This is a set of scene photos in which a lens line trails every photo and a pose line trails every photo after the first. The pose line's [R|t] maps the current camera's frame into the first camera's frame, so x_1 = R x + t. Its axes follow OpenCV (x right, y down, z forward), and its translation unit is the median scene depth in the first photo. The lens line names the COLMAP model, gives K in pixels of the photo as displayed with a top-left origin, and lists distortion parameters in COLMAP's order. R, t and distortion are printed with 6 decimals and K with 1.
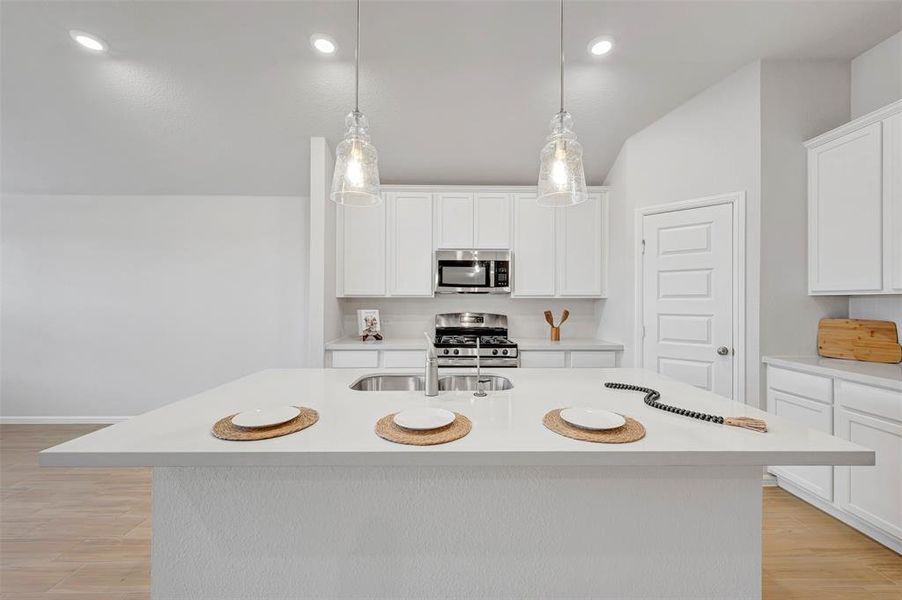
lens RADIAL K [[361.4, 0, 453.3], [0, 361.4, 297.0], [0, 0, 1]] dist [0.001444, 0.000145]
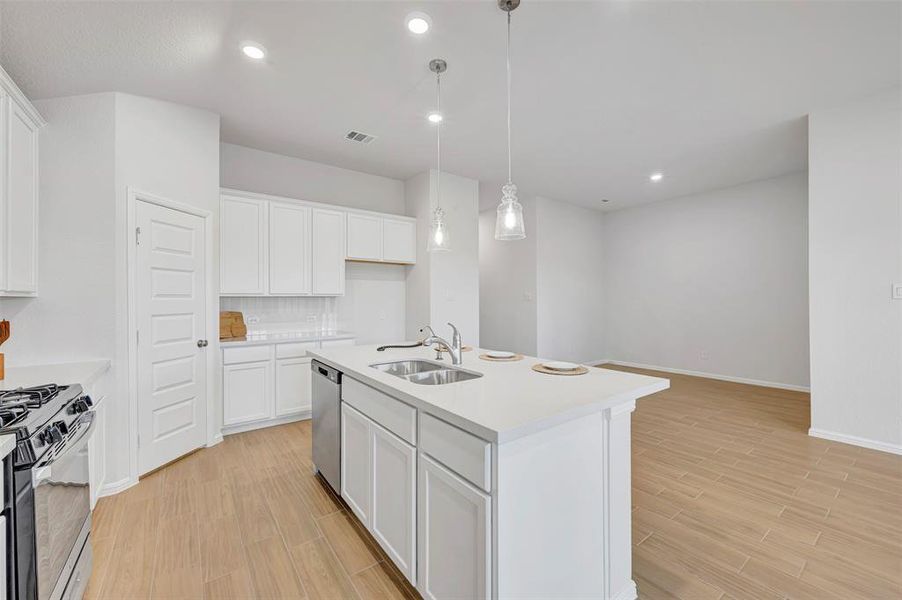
lens RADIAL K [[357.0, 0, 454.8], [0, 357.0, 300.8], [0, 0, 1]] dist [-0.001036, -0.000075]
pose [[-0.591503, 0.001276, 0.806302, -0.529956], [-0.000587, 0.999998, -0.002013, 0.011327], [-0.806303, -0.001664, -0.591501, 0.821526]]
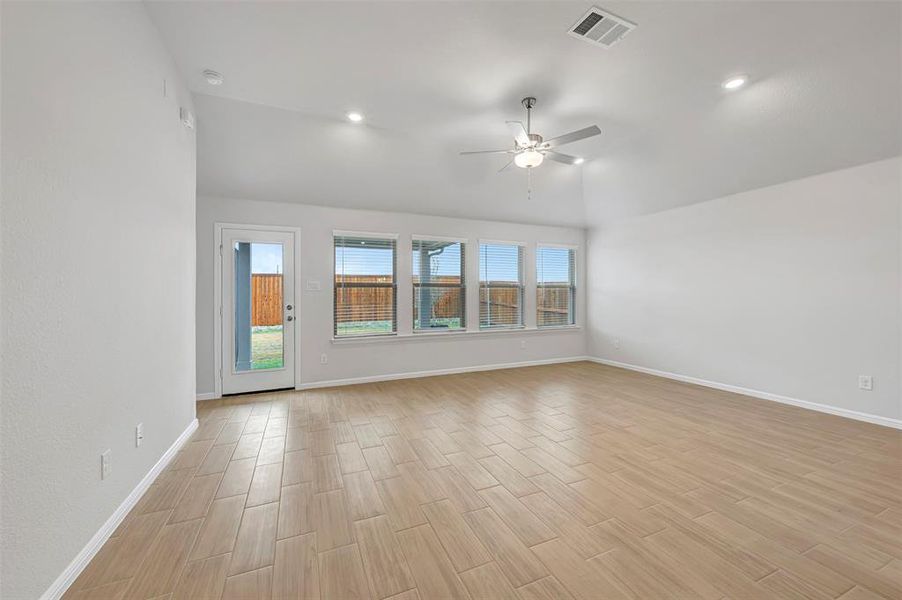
lens RADIAL K [[359.1, 0, 452.3], [0, 359.1, 291.9], [0, 0, 1]] dist [-0.002332, -0.000170]
pose [[0.379379, -0.011949, -0.925164, -0.148486], [0.013460, 0.999882, -0.007395, 0.027588], [0.925143, -0.009647, 0.379495, -0.302498]]
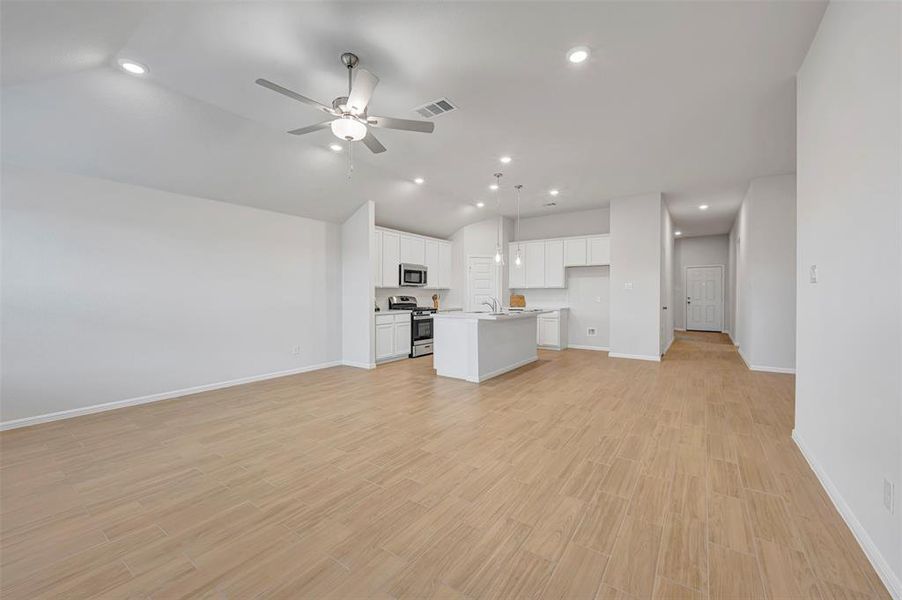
lens RADIAL K [[357.0, 0, 454.8], [0, 357.0, 300.8], [0, 0, 1]] dist [-0.001036, -0.000075]
pose [[0.582864, -0.017575, 0.812379, -1.526305], [-0.003634, 0.999700, 0.024235, 0.023878], [-0.812561, -0.017078, 0.582626, -0.398569]]
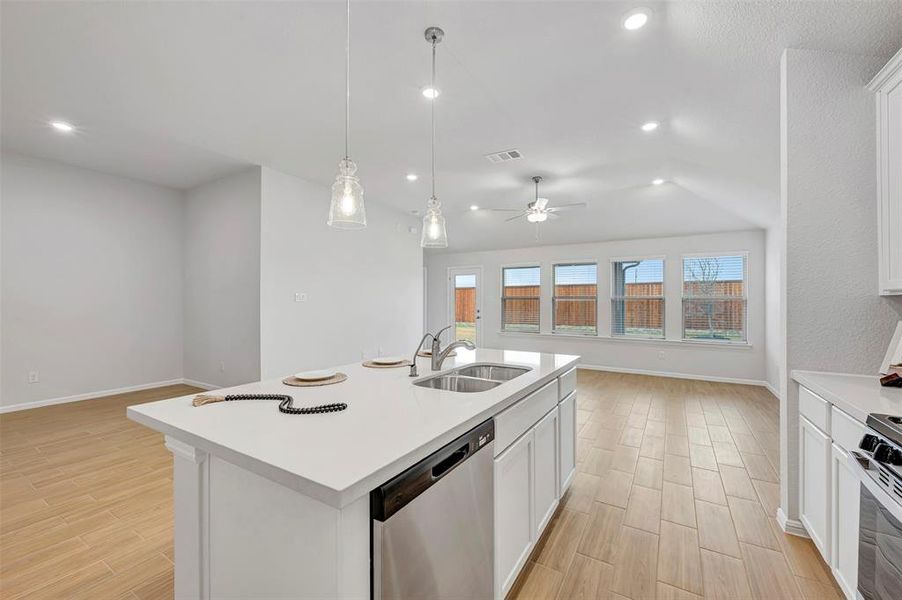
lens RADIAL K [[357.0, 0, 454.8], [0, 357.0, 300.8], [0, 0, 1]] dist [-0.001036, -0.000075]
pose [[-0.526243, 0.000711, -0.850334, 0.454885], [0.003365, 0.999994, -0.001246, 0.002167], [0.850327, -0.003517, -0.526242, 0.761137]]
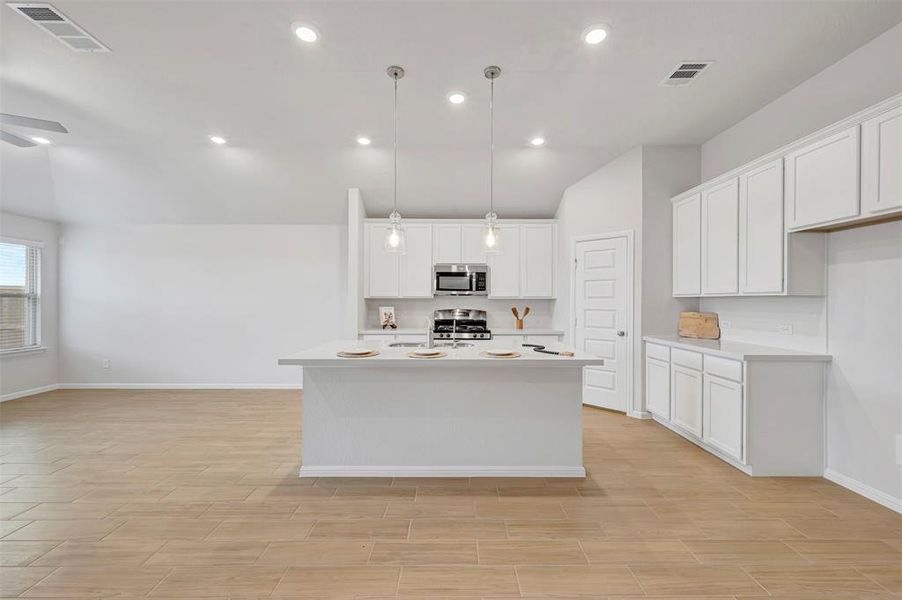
lens RADIAL K [[357.0, 0, 454.8], [0, 357.0, 300.8], [0, 0, 1]] dist [-0.001036, -0.000075]
pose [[0.999986, 0.000902, -0.005283, 0.039438], [-0.000853, 0.999956, 0.009302, -0.001596], [0.005291, -0.009297, 0.999943, -0.413455]]
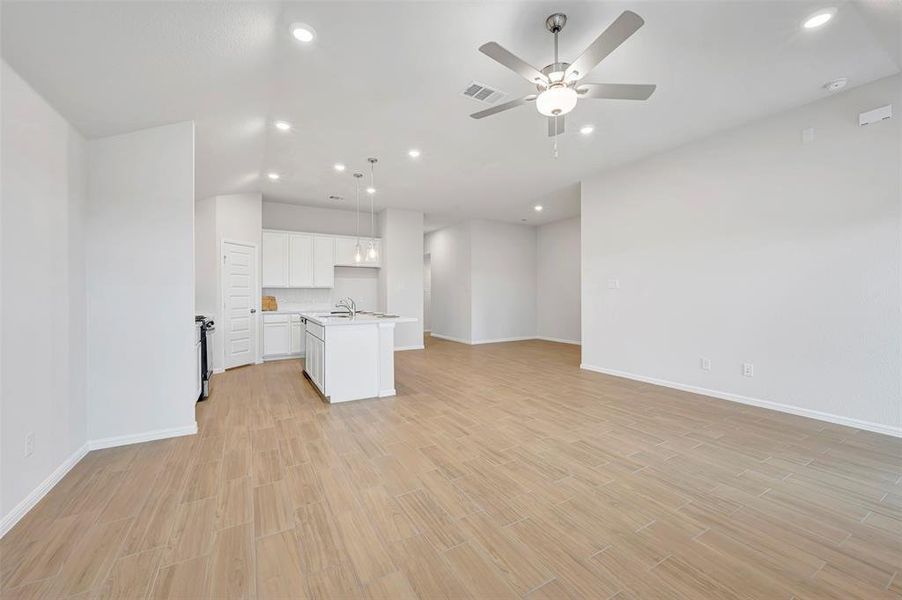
lens RADIAL K [[357.0, 0, 454.8], [0, 357.0, 300.8], [0, 0, 1]] dist [-0.001036, -0.000075]
pose [[-0.494549, -0.016046, 0.869002, -1.512757], [-0.006874, 0.999871, 0.014551, 0.034145], [-0.869123, 0.001223, -0.494595, 0.807419]]
